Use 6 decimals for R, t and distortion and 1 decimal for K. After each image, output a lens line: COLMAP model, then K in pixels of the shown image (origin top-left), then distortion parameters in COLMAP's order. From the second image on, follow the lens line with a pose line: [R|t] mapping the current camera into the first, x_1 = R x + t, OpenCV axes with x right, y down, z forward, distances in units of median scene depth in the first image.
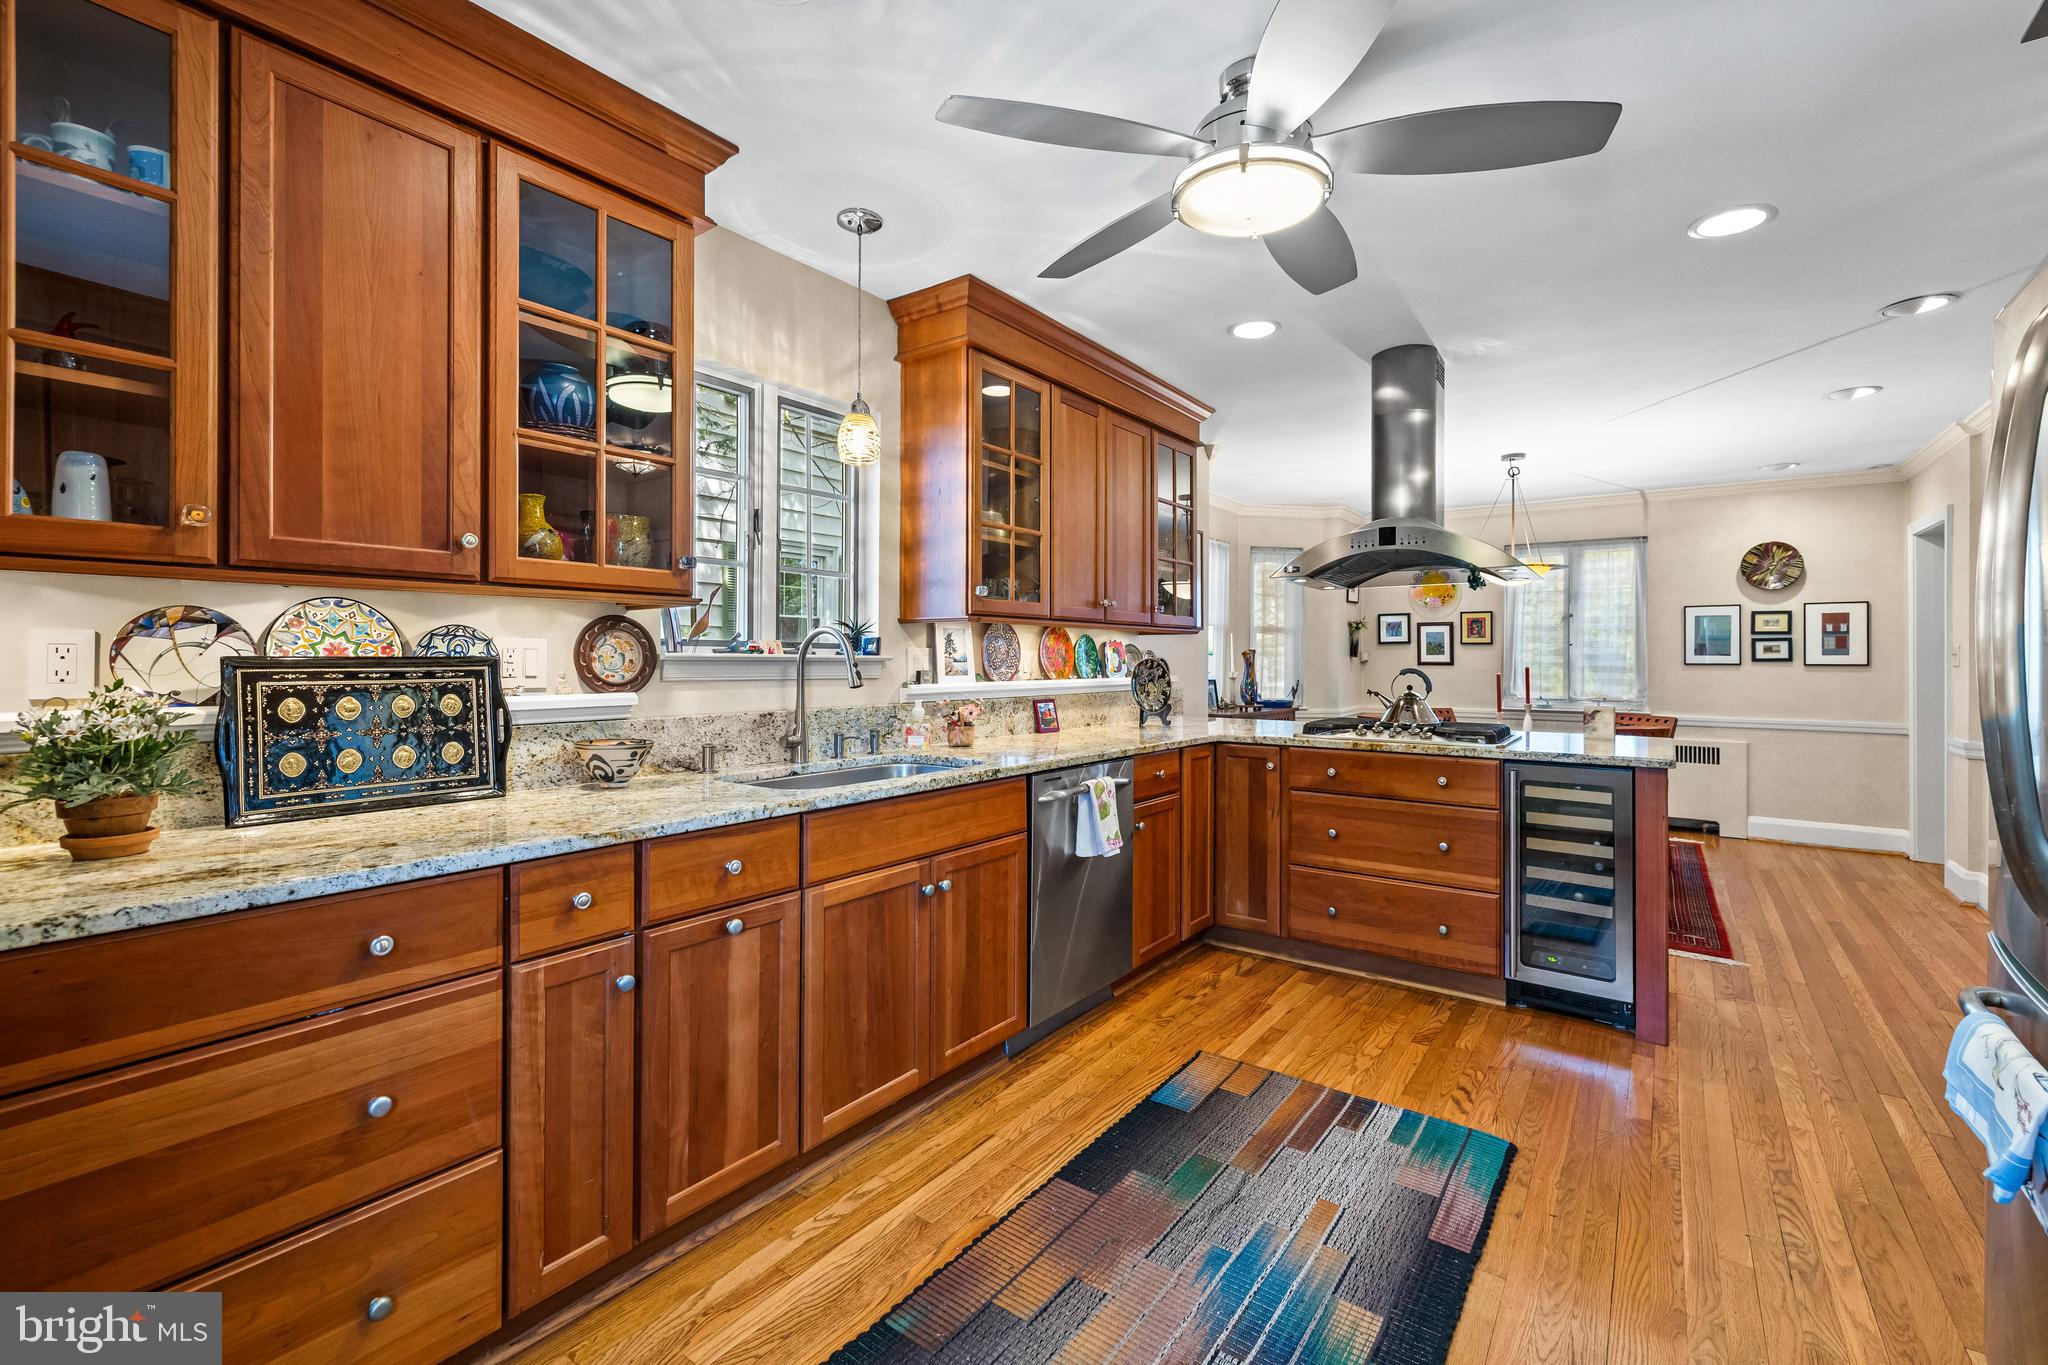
lens RADIAL K [[879.5, 0, 1043.7], [0, 879.5, 657.6], [0, 0, 1]] dist [-0.002422, -0.000201]
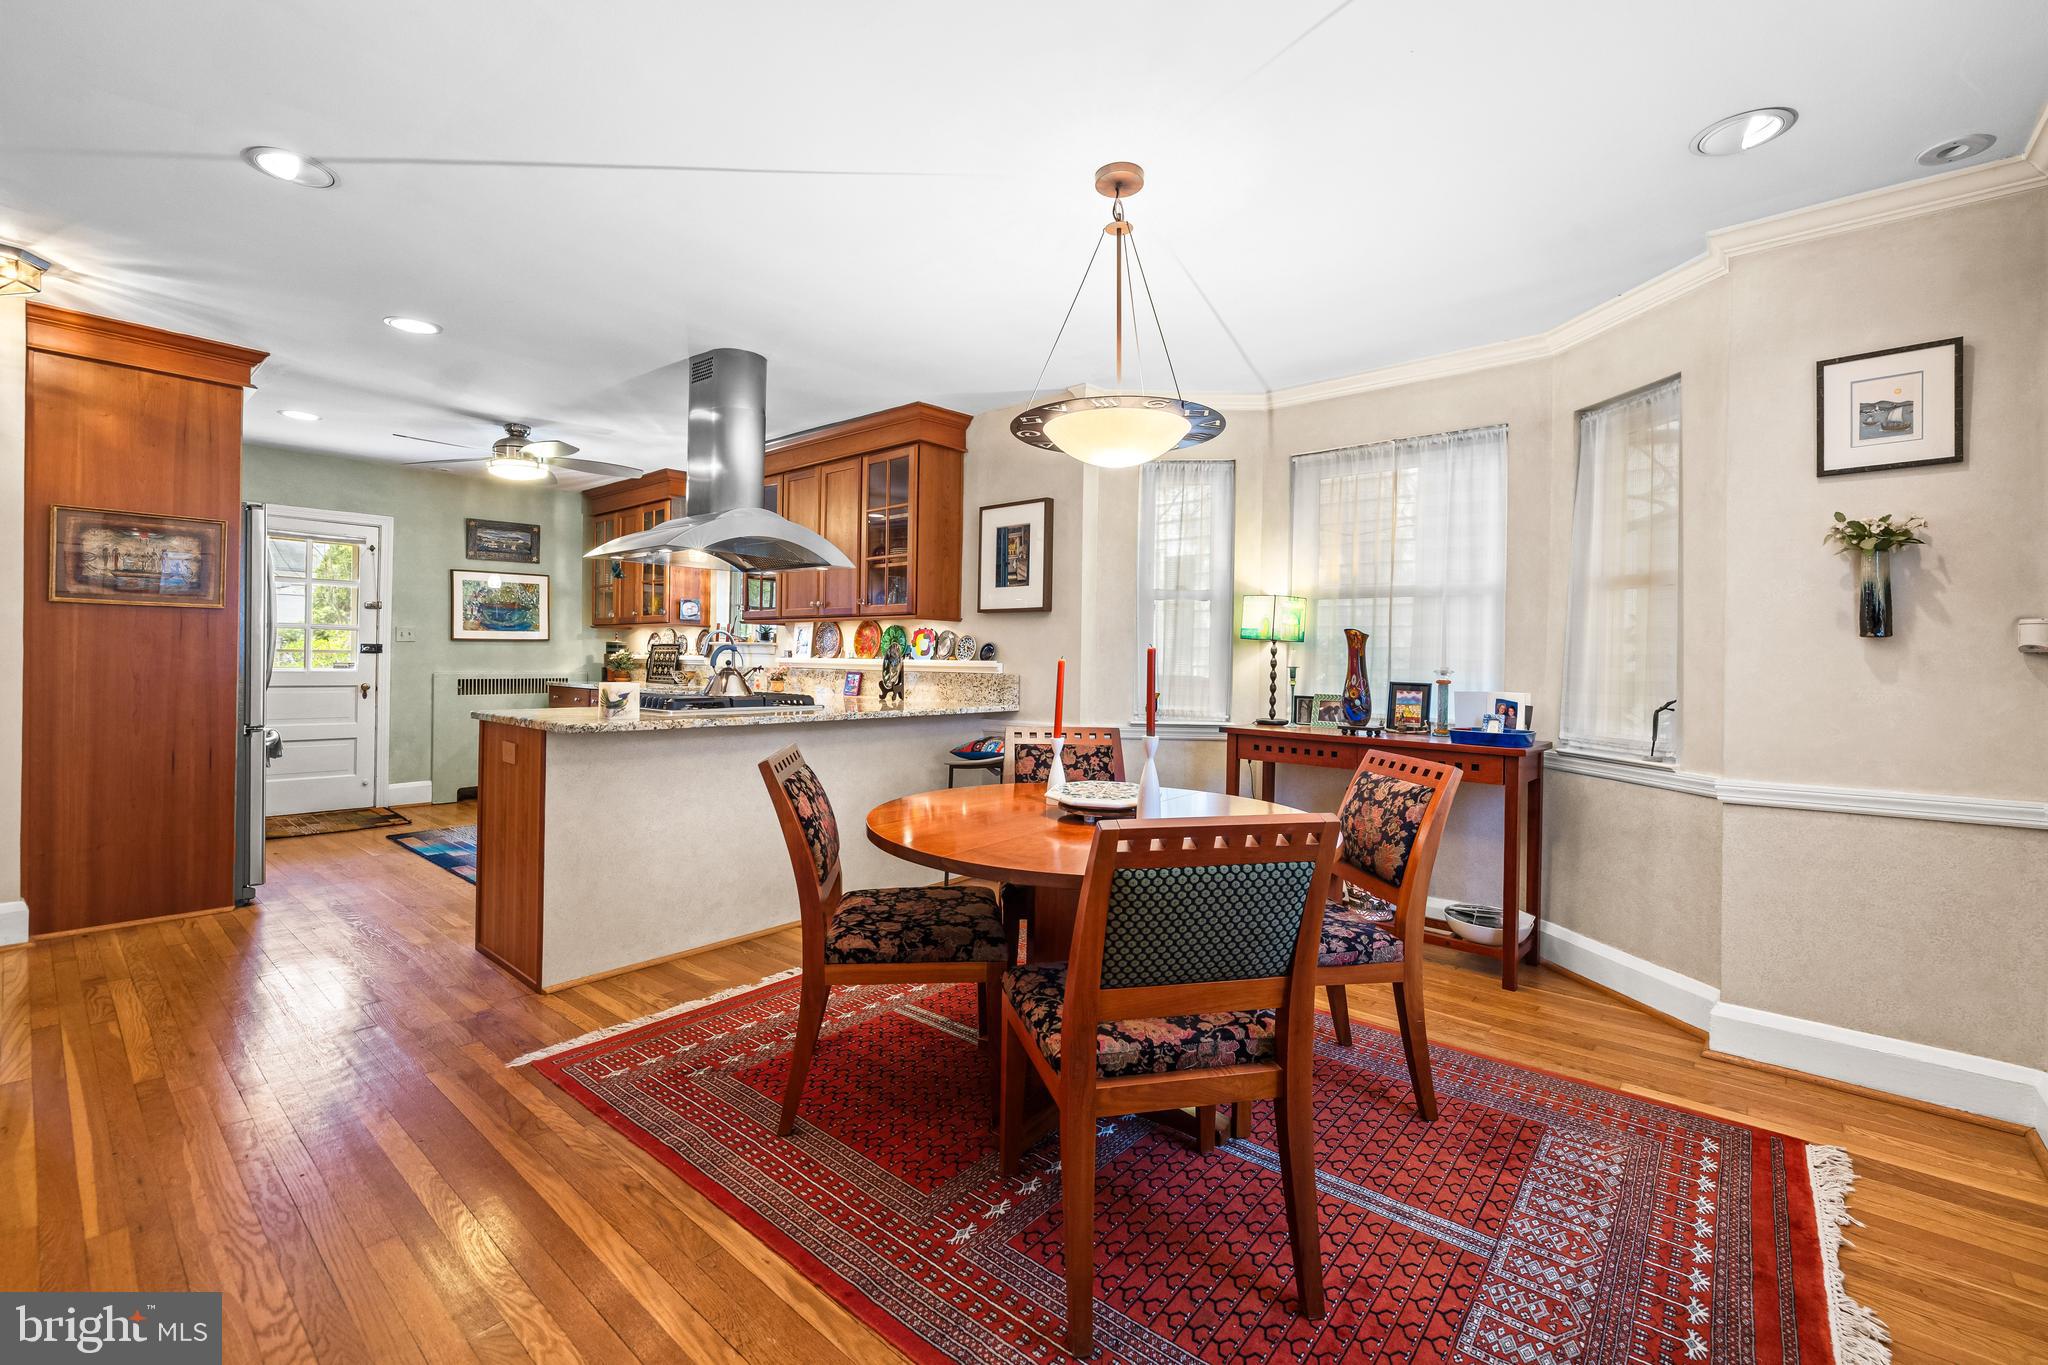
lens RADIAL K [[879.5, 0, 1029.0], [0, 879.5, 663.1], [0, 0, 1]] dist [-0.002422, -0.000201]
pose [[-0.095328, -0.001265, -0.995445, 1.594219], [-0.015887, 0.999874, 0.000250, 0.031631], [0.995319, 0.015838, -0.095336, 1.618509]]
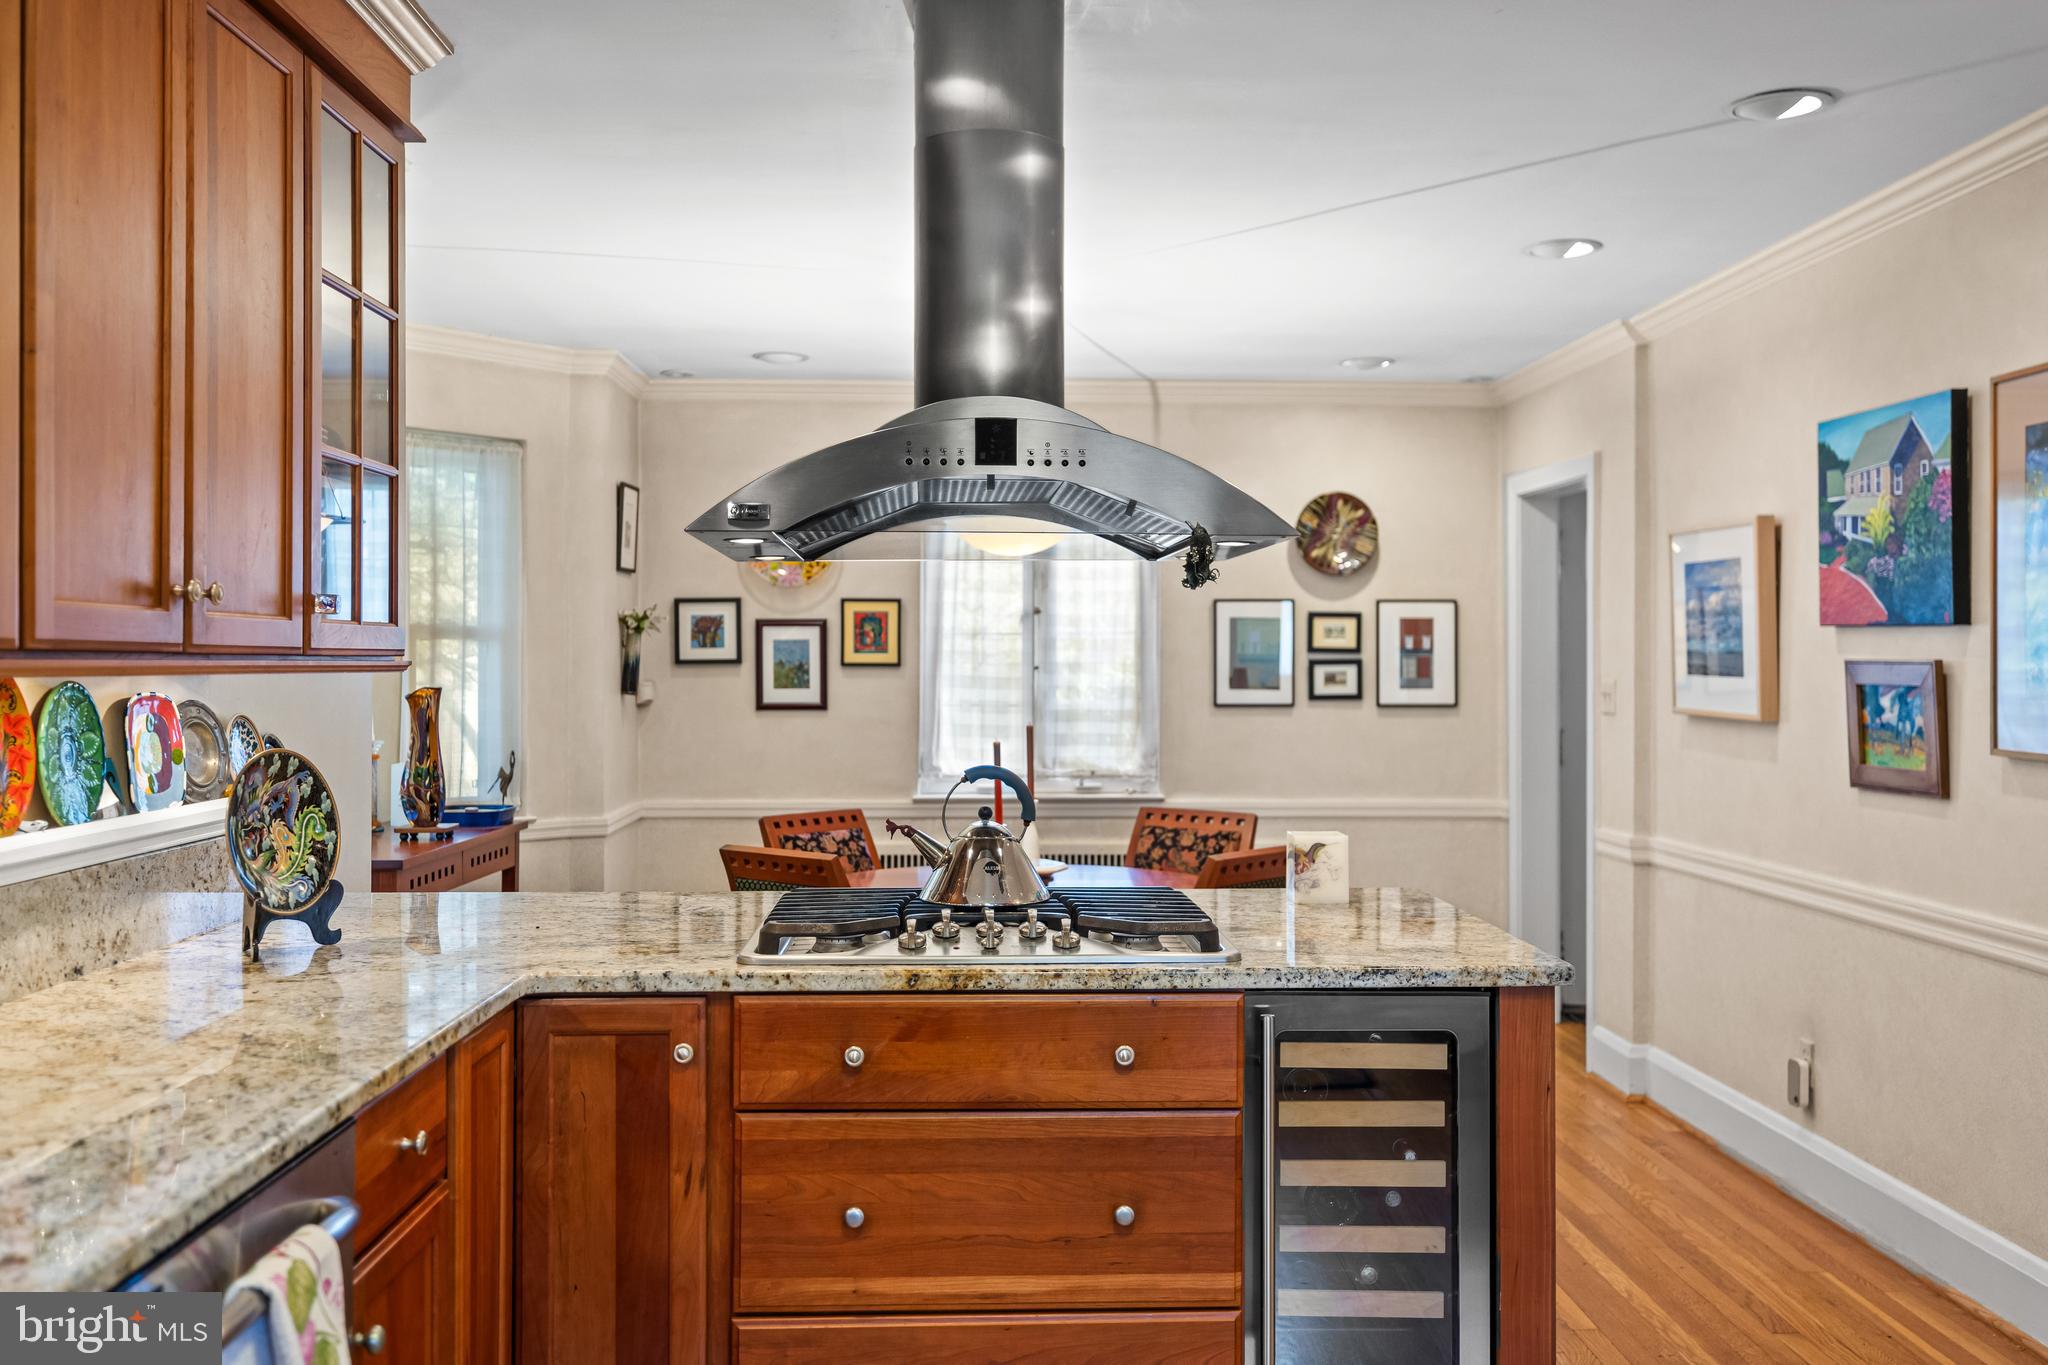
lens RADIAL K [[1794.1, 0, 1025.4], [0, 1794.1, 636.7], [0, 0, 1]] dist [0.011659, 0.004383]
pose [[0.792929, 0.007600, 0.609267, -0.088924], [-0.000367, 0.999928, -0.011996, -0.042193], [-0.609314, 0.009289, 0.792875, 0.354824]]
